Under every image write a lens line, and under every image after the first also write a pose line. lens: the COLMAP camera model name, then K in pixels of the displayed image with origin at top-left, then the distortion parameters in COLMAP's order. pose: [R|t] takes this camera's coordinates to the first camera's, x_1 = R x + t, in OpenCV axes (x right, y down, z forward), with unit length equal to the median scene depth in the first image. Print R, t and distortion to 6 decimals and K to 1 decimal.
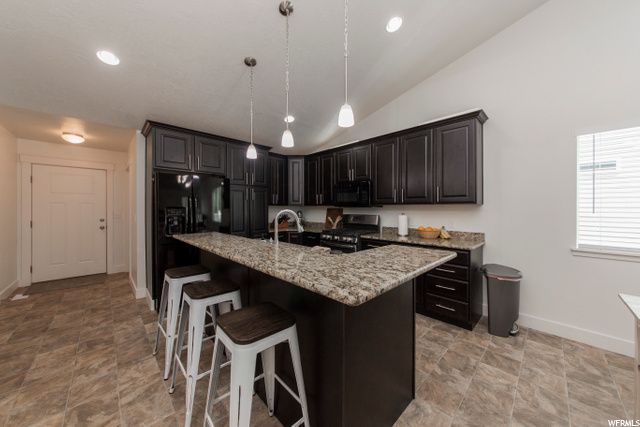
lens RADIAL K [[228.5, 0, 335.4], [0, 228.5, 226.6], [0, 0, 1]] dist [0.004199, 0.002457]
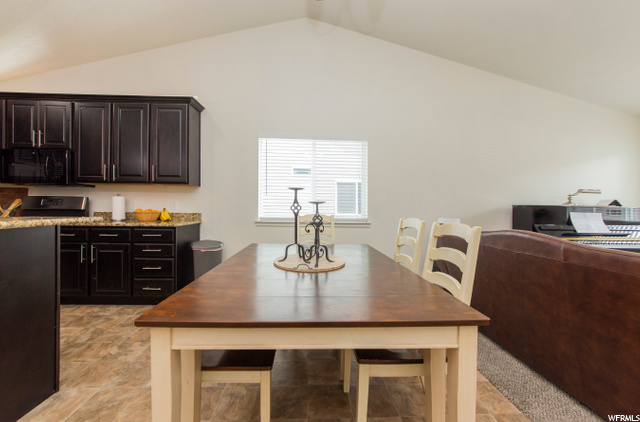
lens RADIAL K [[247.2, 0, 323.3], [0, 247.2, 218.3], [0, 0, 1]] dist [0.005659, 0.000657]
pose [[0.701270, -0.027379, 0.712370, 0.203183], [0.035776, 0.999355, 0.003190, 0.064182], [-0.711998, 0.023249, 0.701797, -0.207592]]
